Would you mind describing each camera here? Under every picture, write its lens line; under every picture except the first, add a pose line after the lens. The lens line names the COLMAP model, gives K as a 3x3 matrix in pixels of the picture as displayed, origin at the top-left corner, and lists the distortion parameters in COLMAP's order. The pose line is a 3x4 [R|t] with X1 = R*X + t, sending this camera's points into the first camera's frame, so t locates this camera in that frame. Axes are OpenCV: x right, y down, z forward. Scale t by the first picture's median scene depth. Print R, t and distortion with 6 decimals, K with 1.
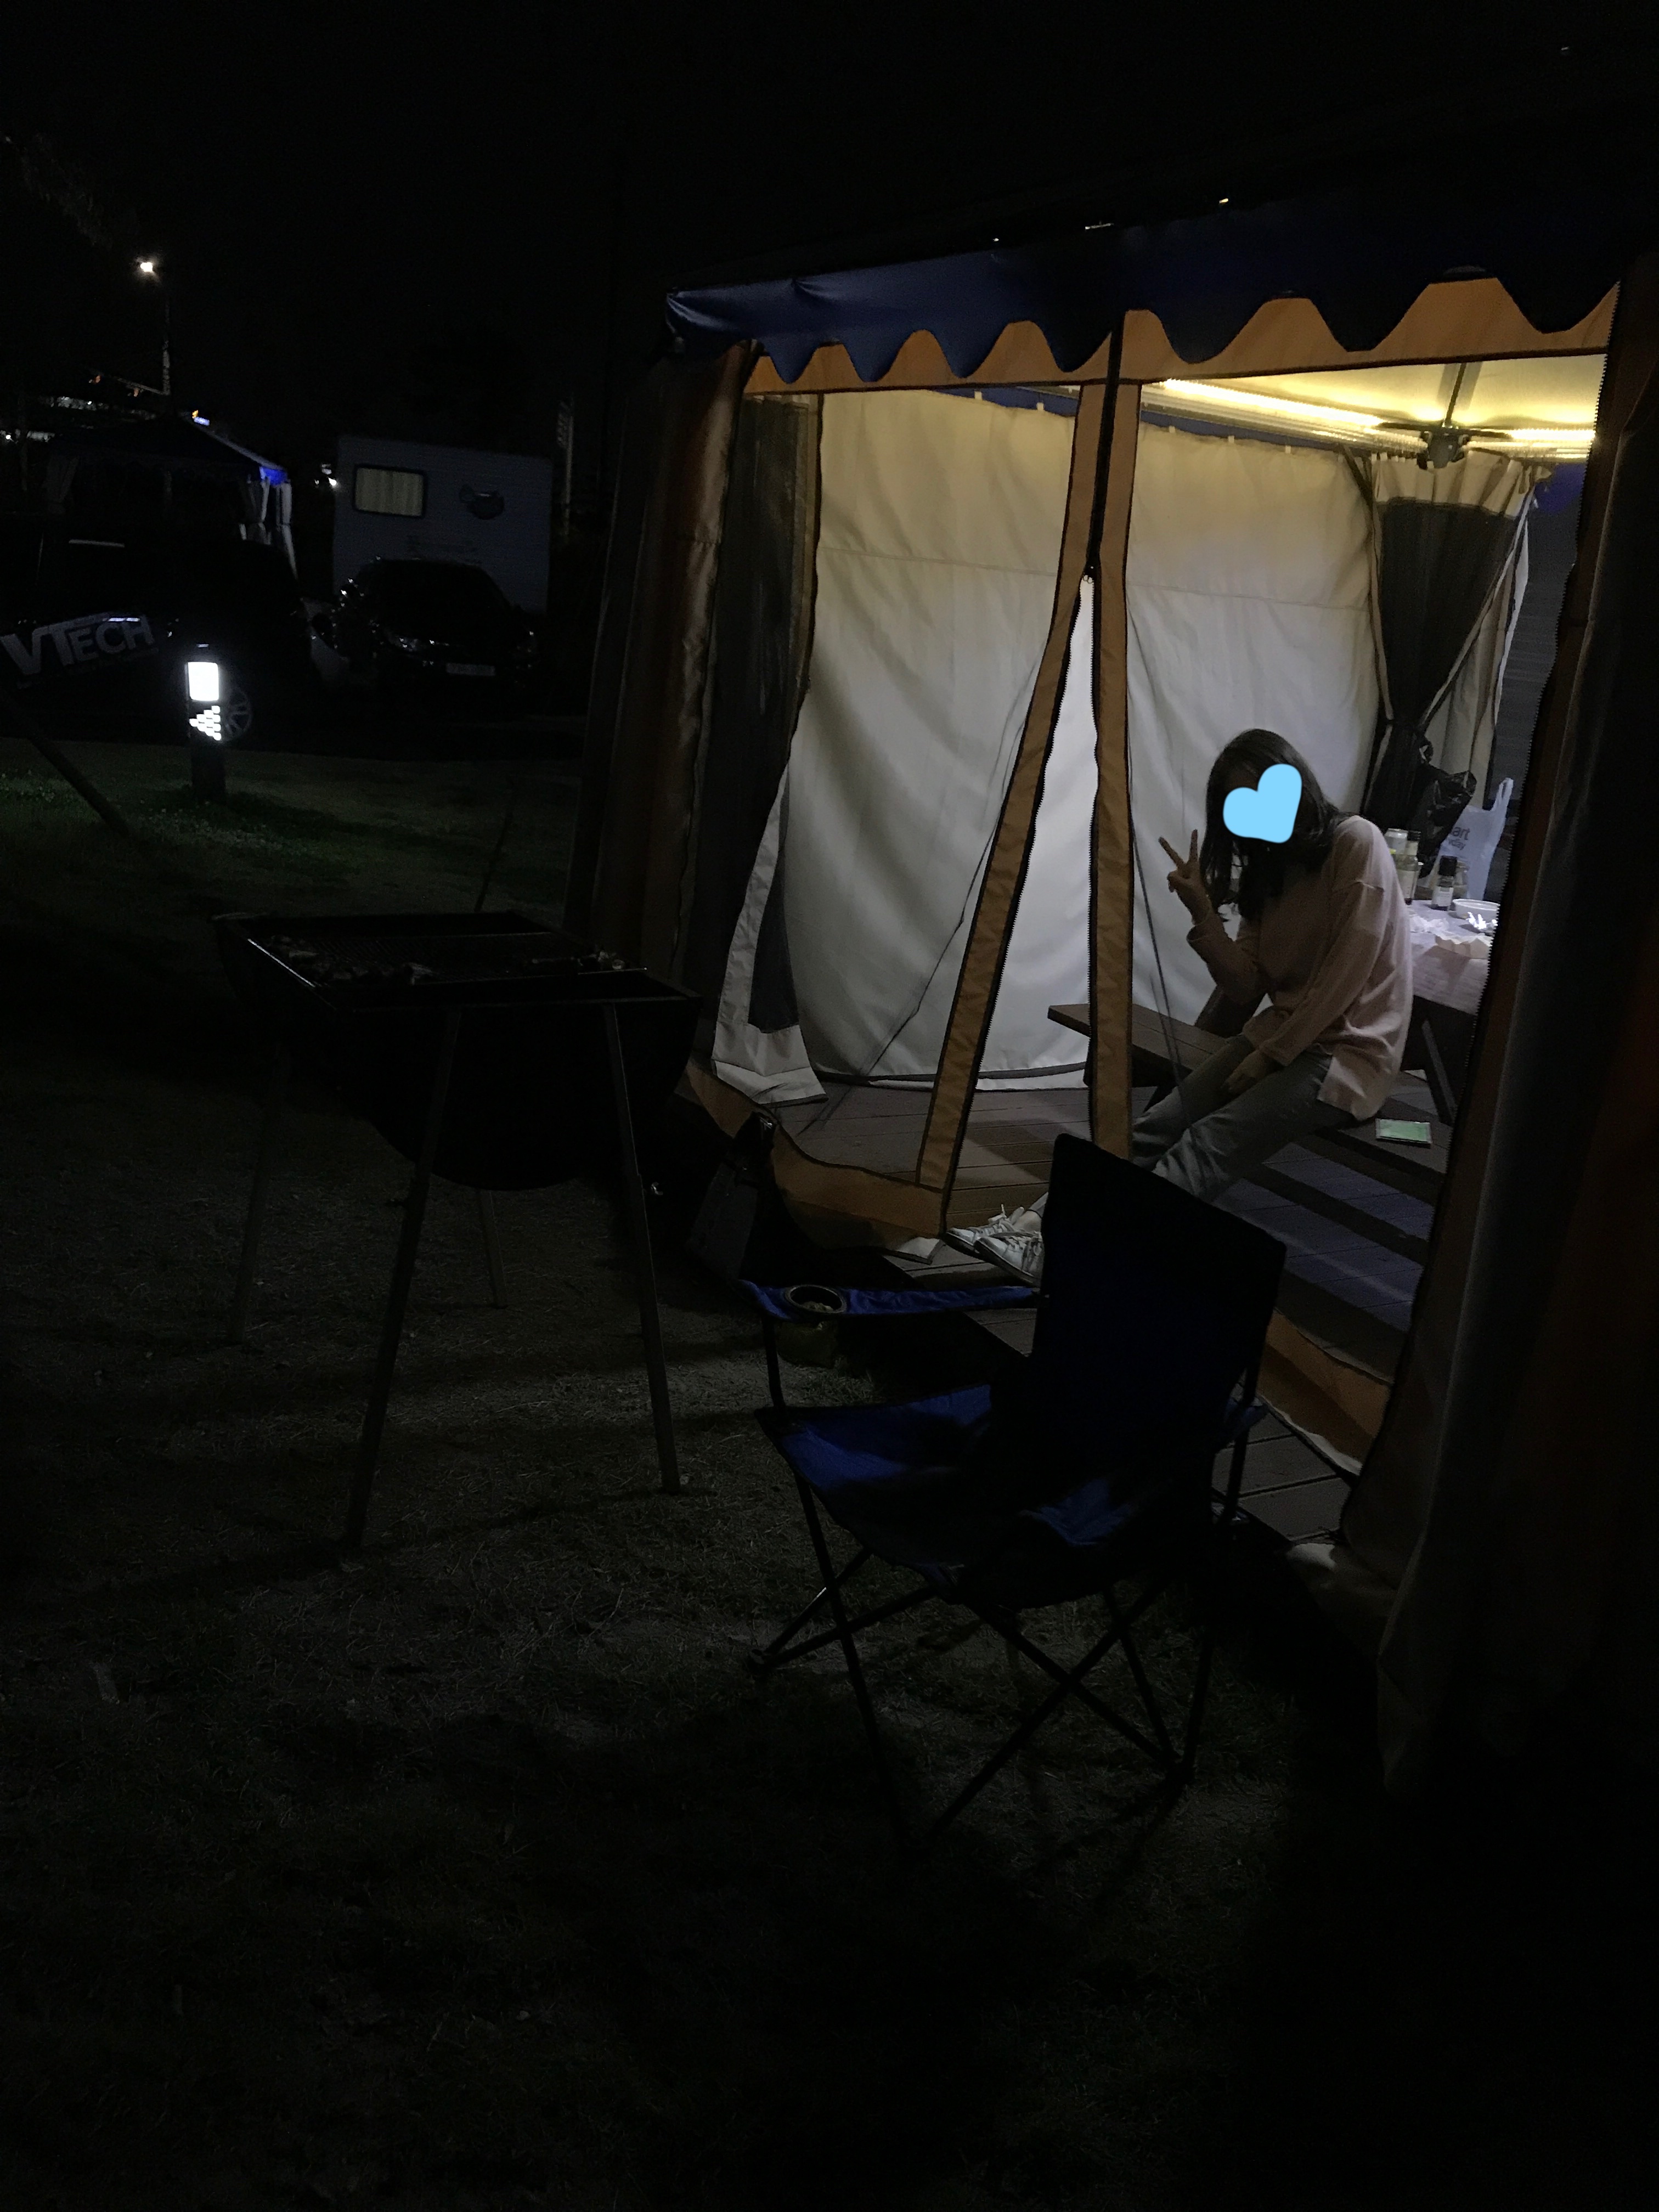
lens RADIAL K [[1890.1, 0, 829.5], [0, 1890.1, 1106.0], [0, 0, 1]] dist [0.007399, 0.003085]
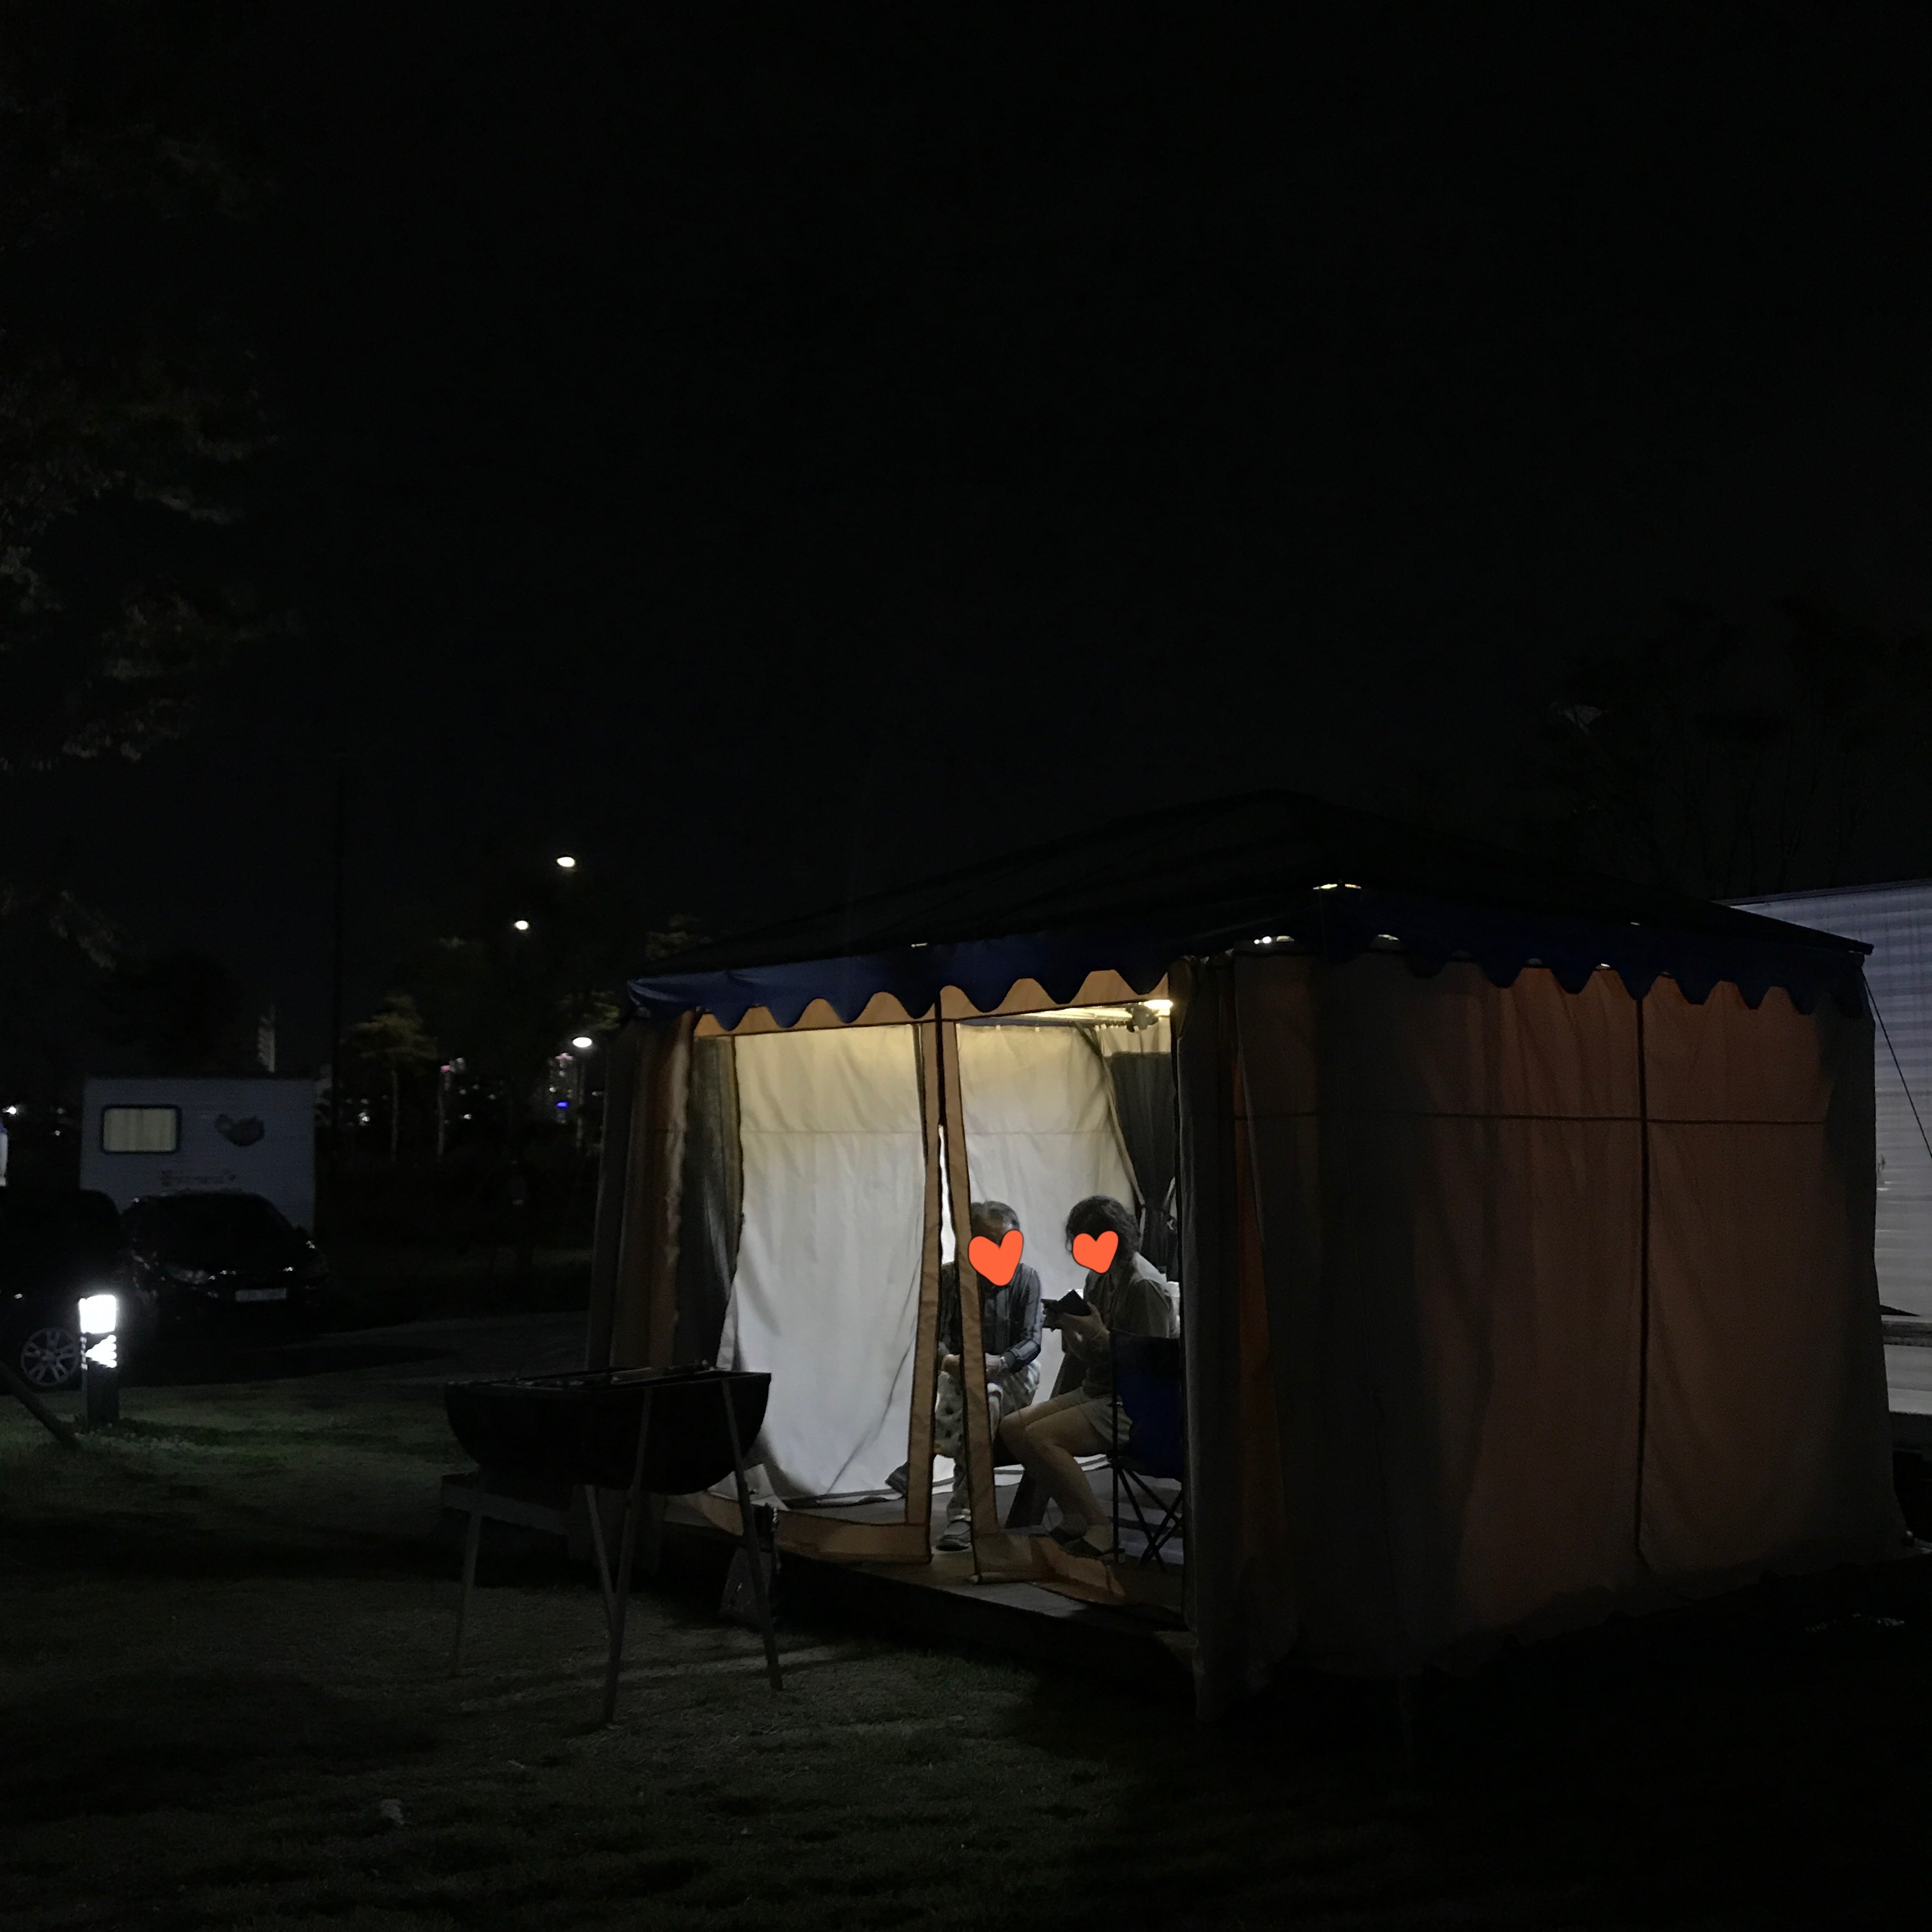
lens RADIAL K [[2149.1, 0, 926.9], [0, 2149.1, 959.1], [0, 0, 1]] dist [0.110699, -0.230192]
pose [[0.980395, -0.094060, 0.173140, -0.116248], [0.149030, 0.928801, -0.339291, 0.142936], [-0.128899, 0.358443, 0.924610, -0.508997]]
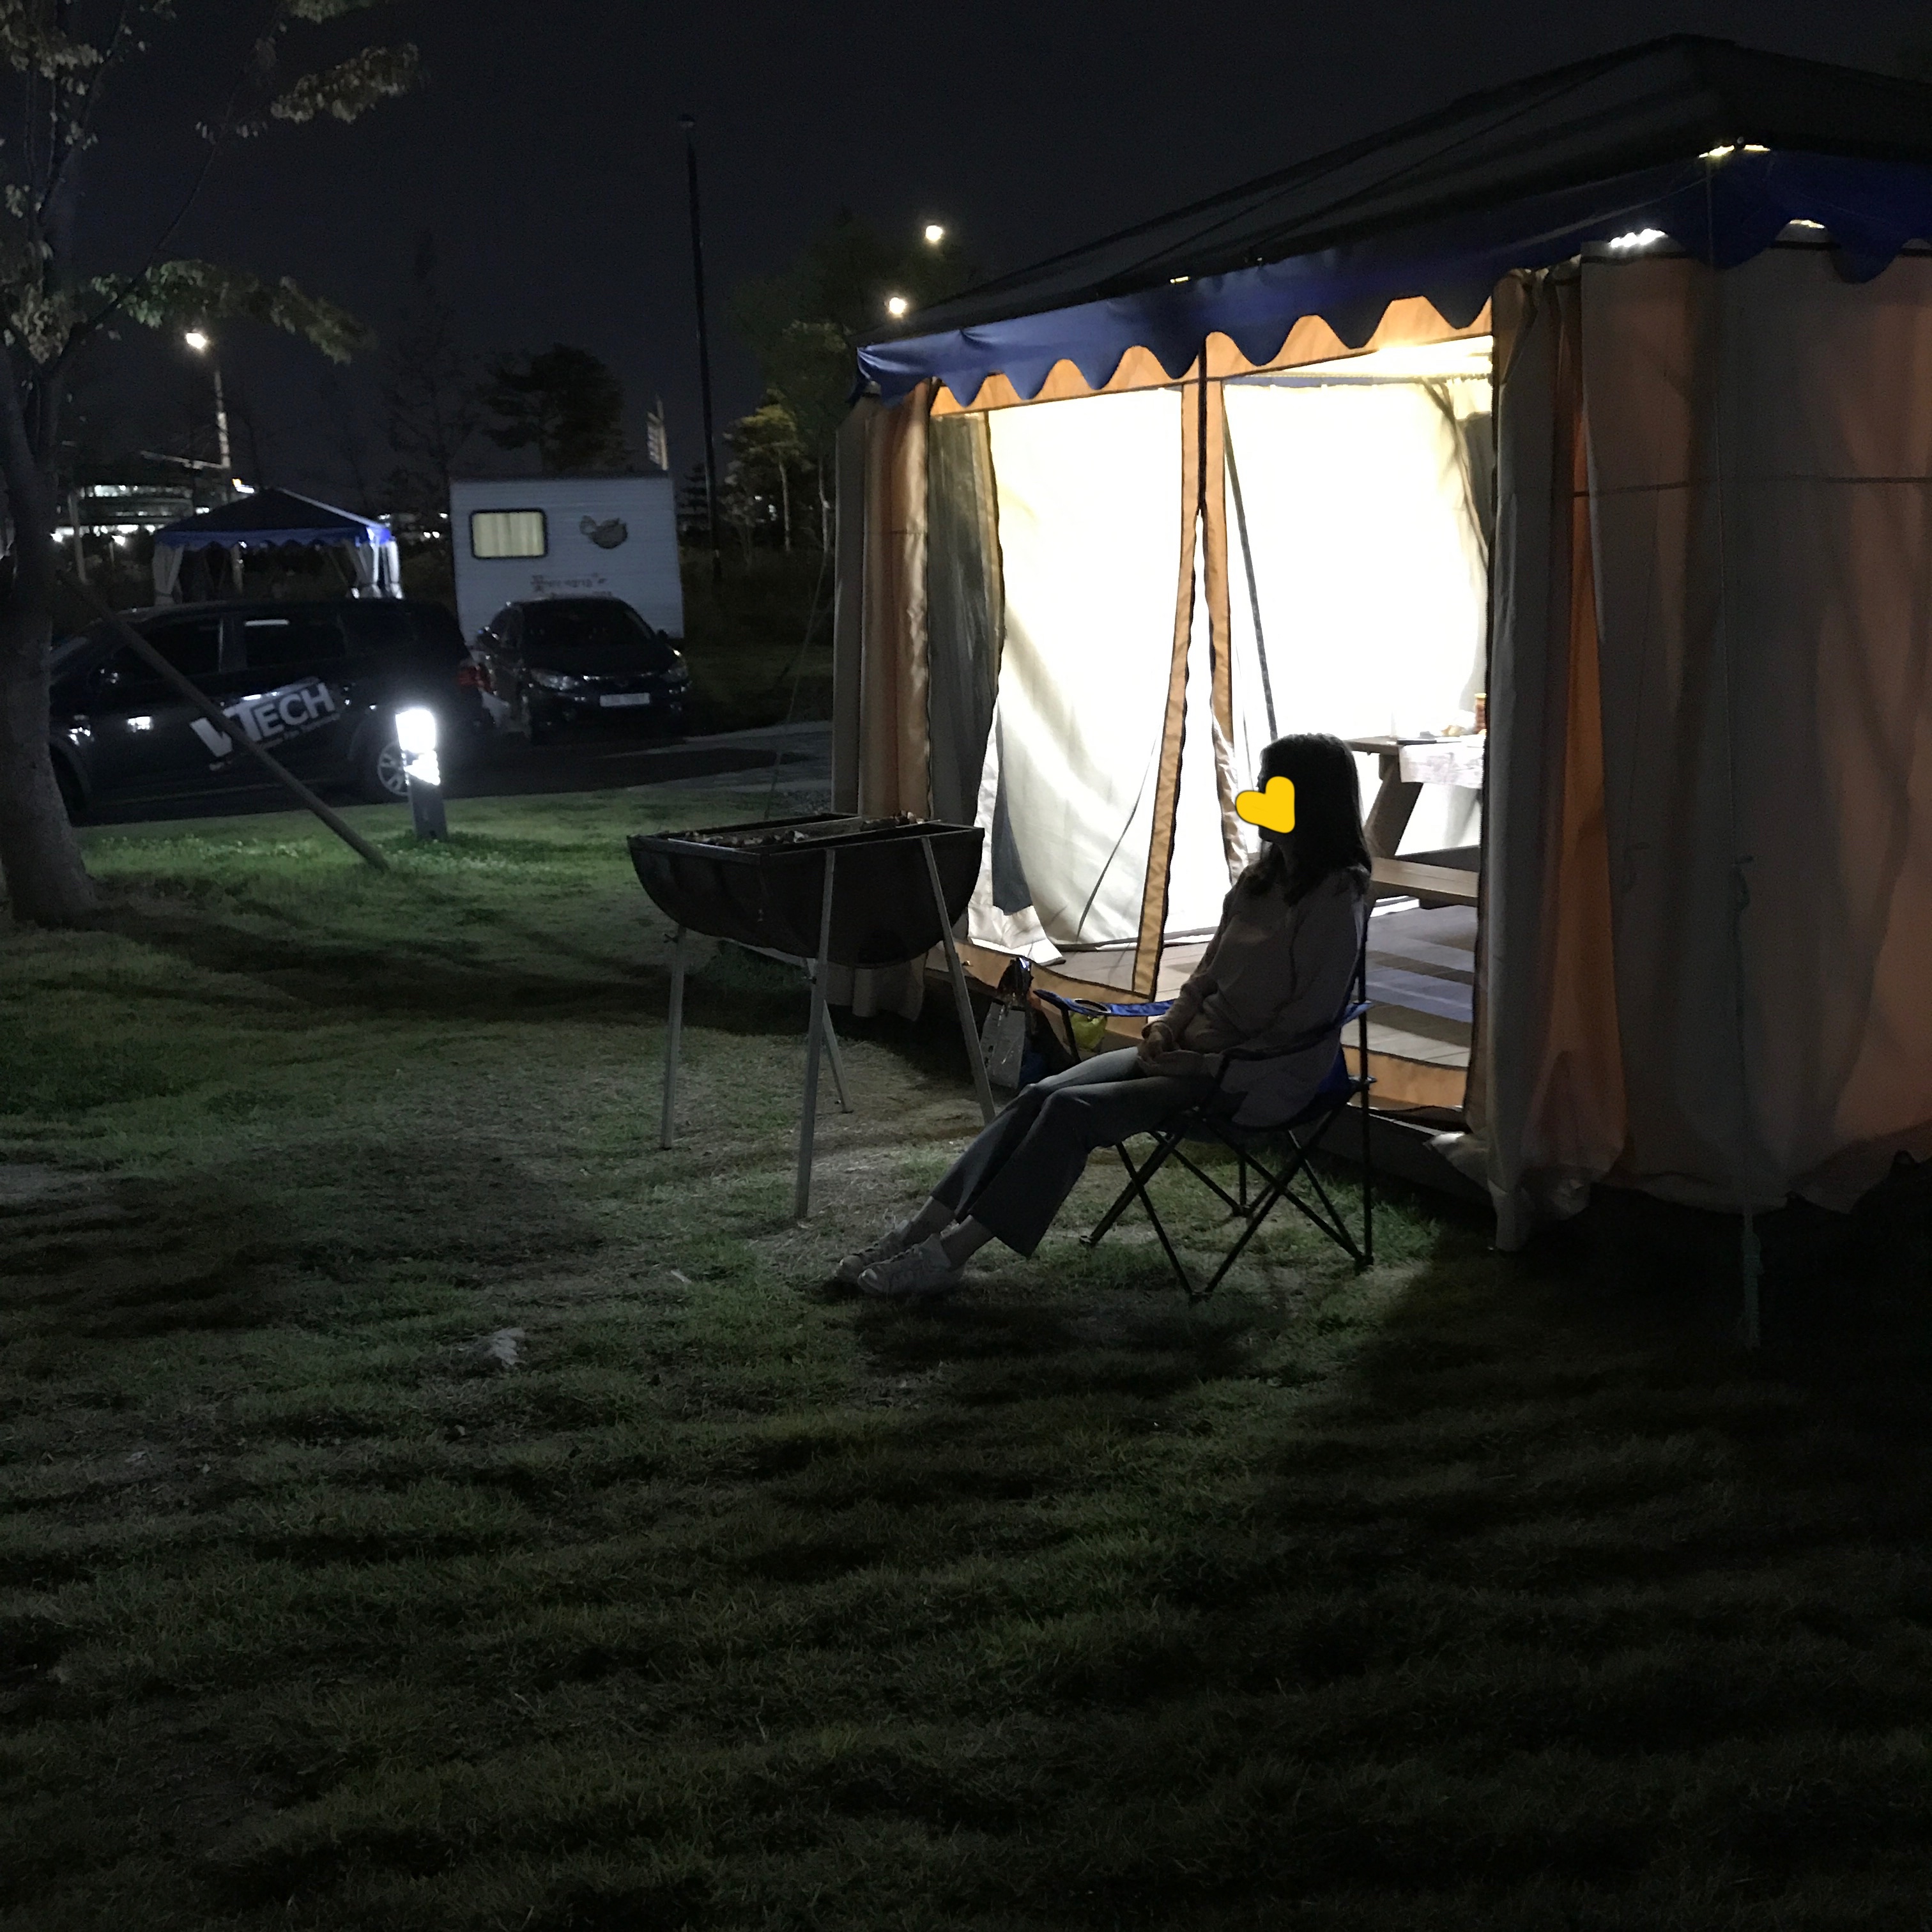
lens RADIAL K [[2149.1, 0, 926.9], [0, 2149.1, 959.1], [0, 0, 1]] dist [0.110699, -0.230192]
pose [[0.990171, -0.133801, -0.040737, -0.027672], [0.129568, 0.987190, -0.093102, 0.095799], [0.052673, 0.086908, 0.994823, -0.331698]]
